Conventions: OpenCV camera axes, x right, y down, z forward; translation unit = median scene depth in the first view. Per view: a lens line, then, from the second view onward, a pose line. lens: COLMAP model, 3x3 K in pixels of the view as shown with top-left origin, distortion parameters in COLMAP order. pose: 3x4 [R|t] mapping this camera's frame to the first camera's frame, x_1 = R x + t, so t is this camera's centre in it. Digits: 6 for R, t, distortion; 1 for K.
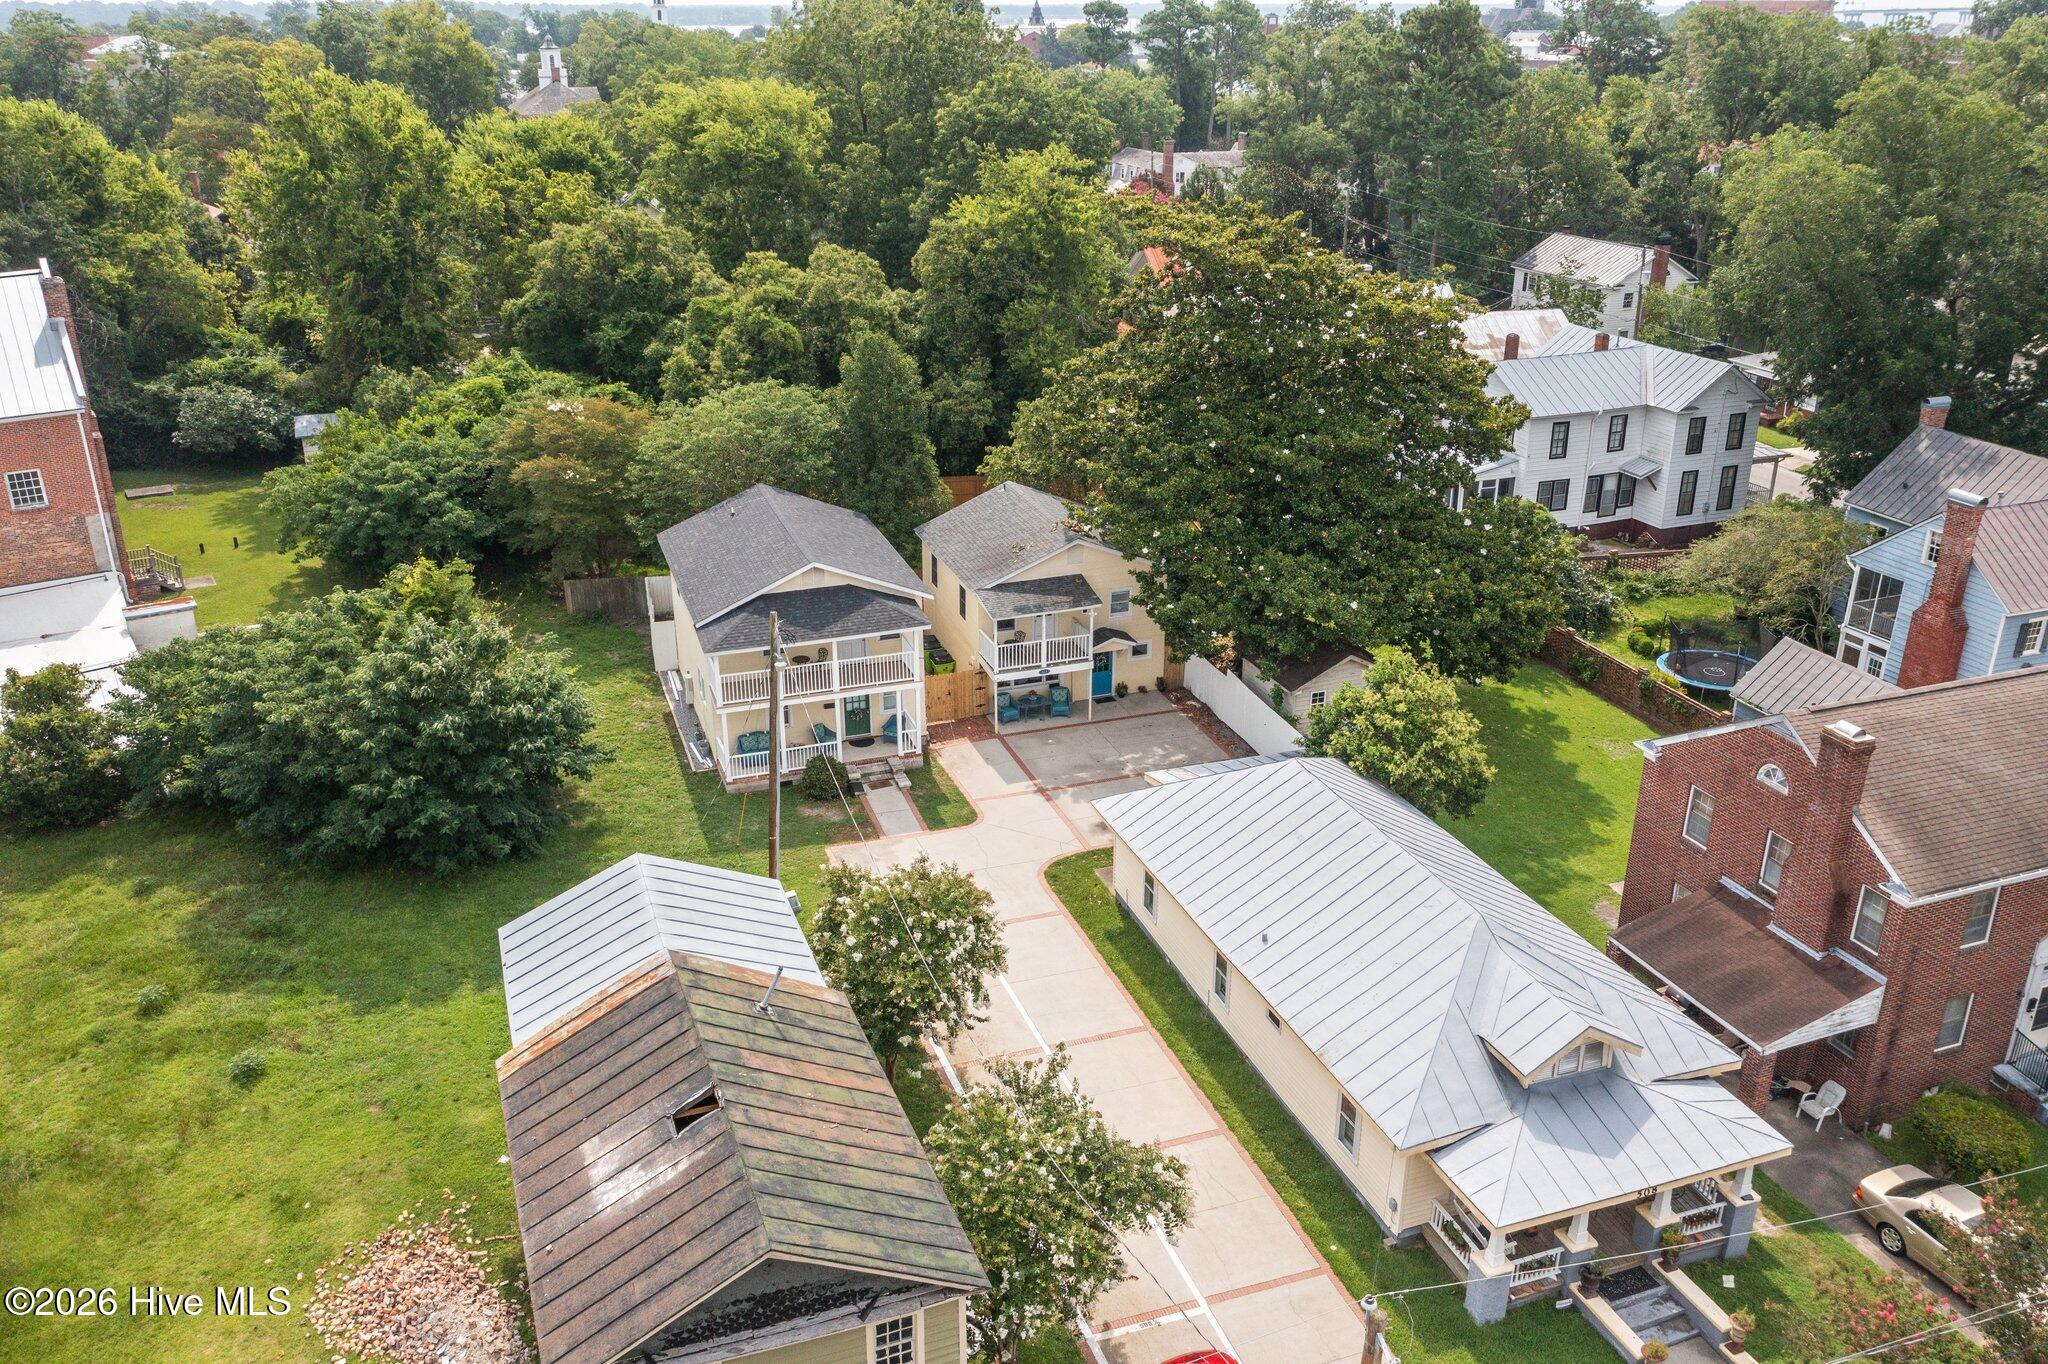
lens RADIAL K [[1620.6, 0, 1011.7], [0, 1620.6, 685.8], [0, 0, 1]] dist [-0.009370, 0.003461]
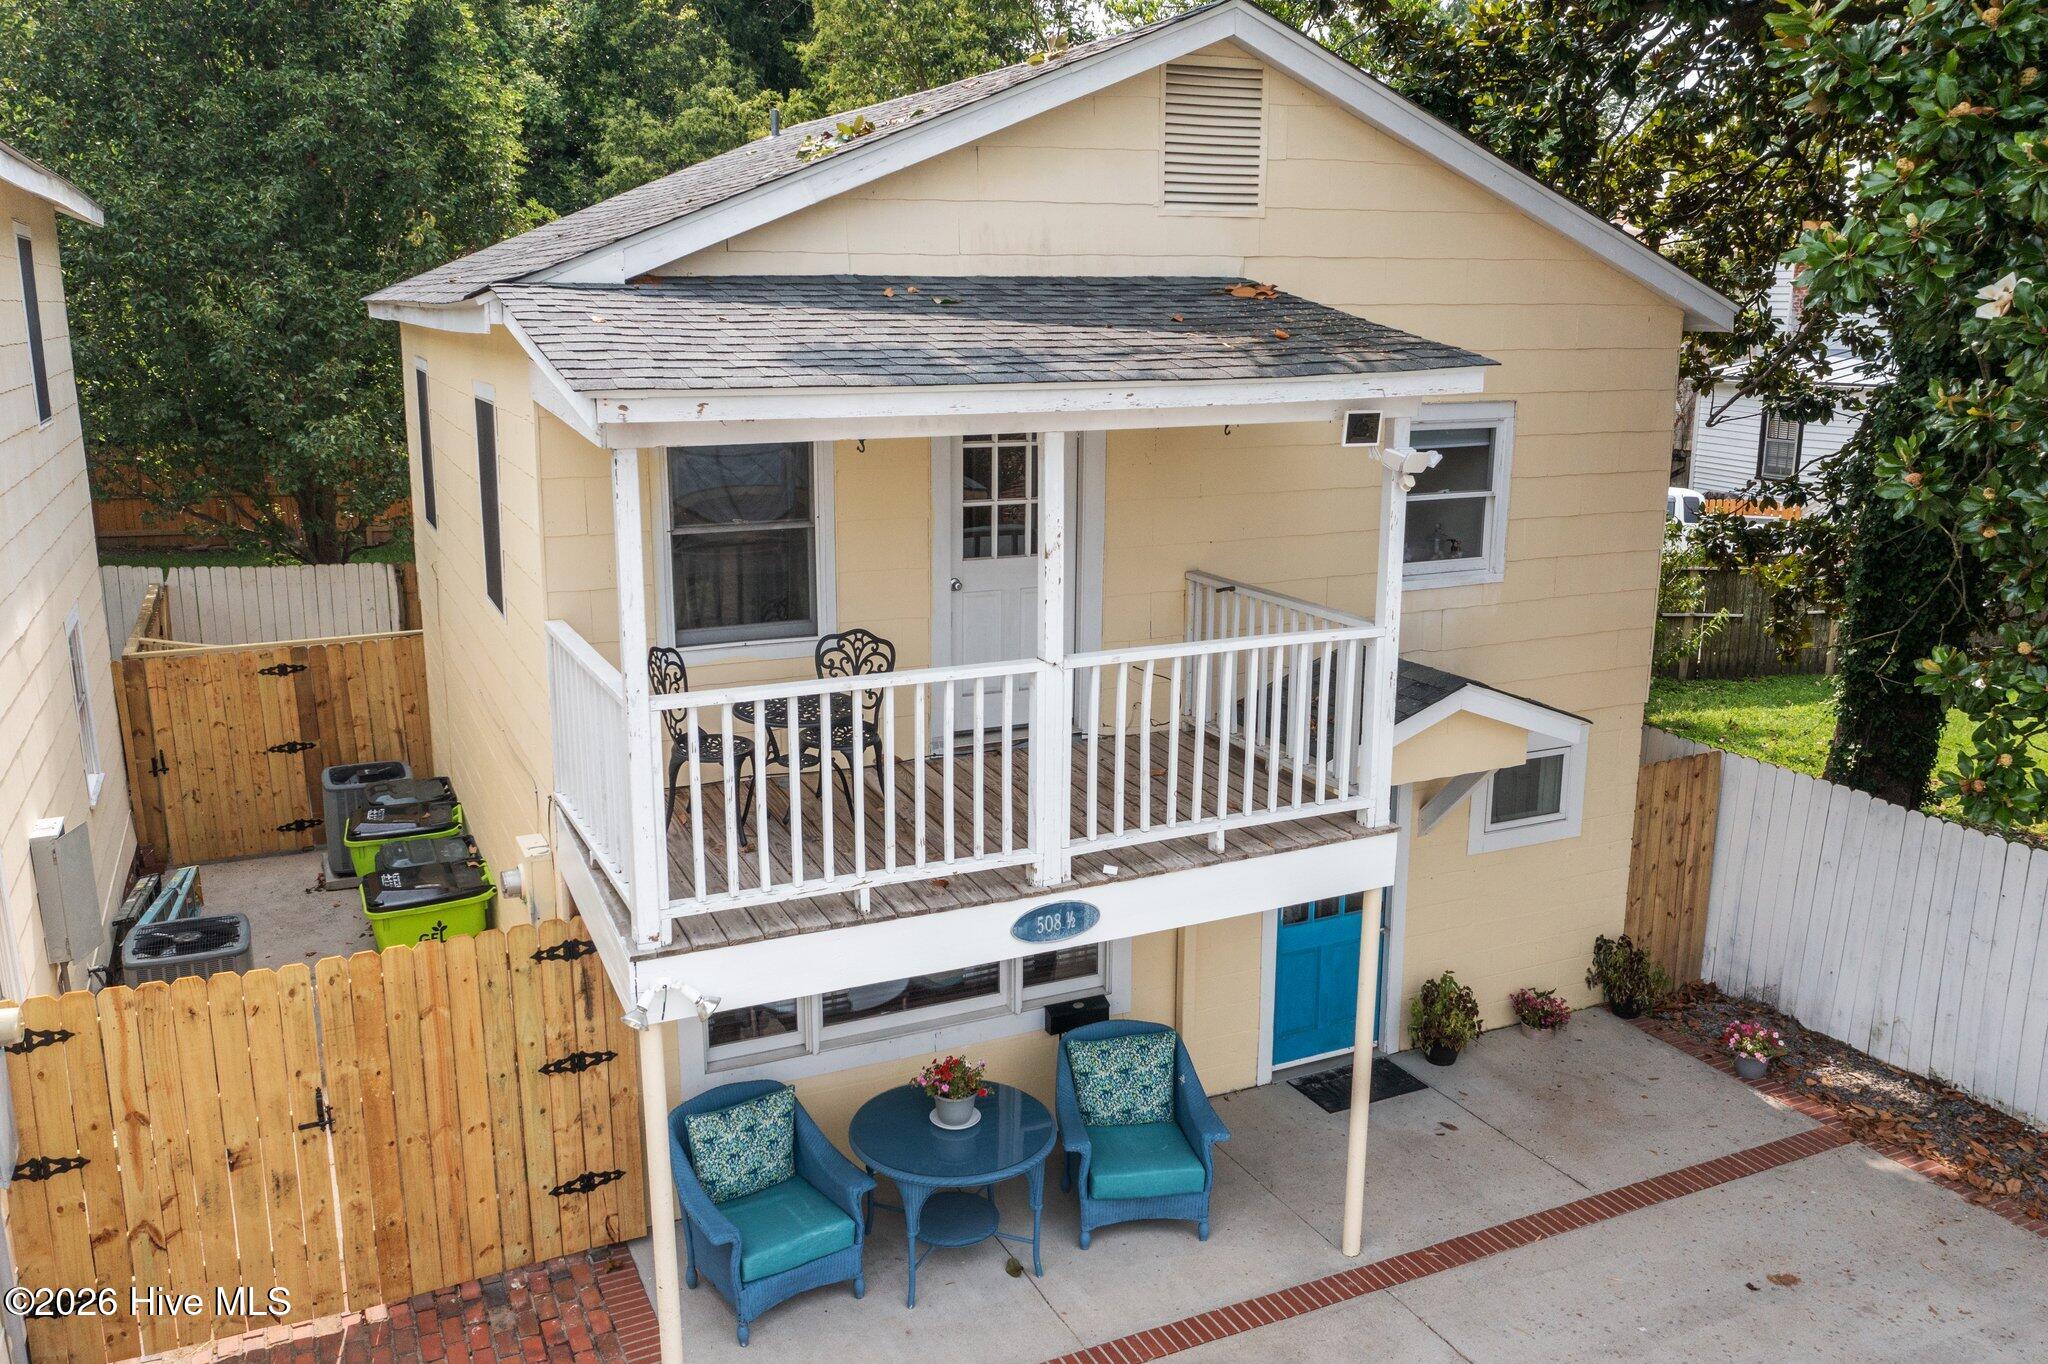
lens RADIAL K [[1599.3, 0, 1011.9], [0, 1599.3, 674.6], [0, 0, 1]] dist [-0.007611, -0.008157]
pose [[0.994299, -0.018509, 0.105008, 0.004116], [0.036926, 0.983651, -0.176258, -0.005581], [-0.100028, 0.179131, 0.978727, 0.859427]]
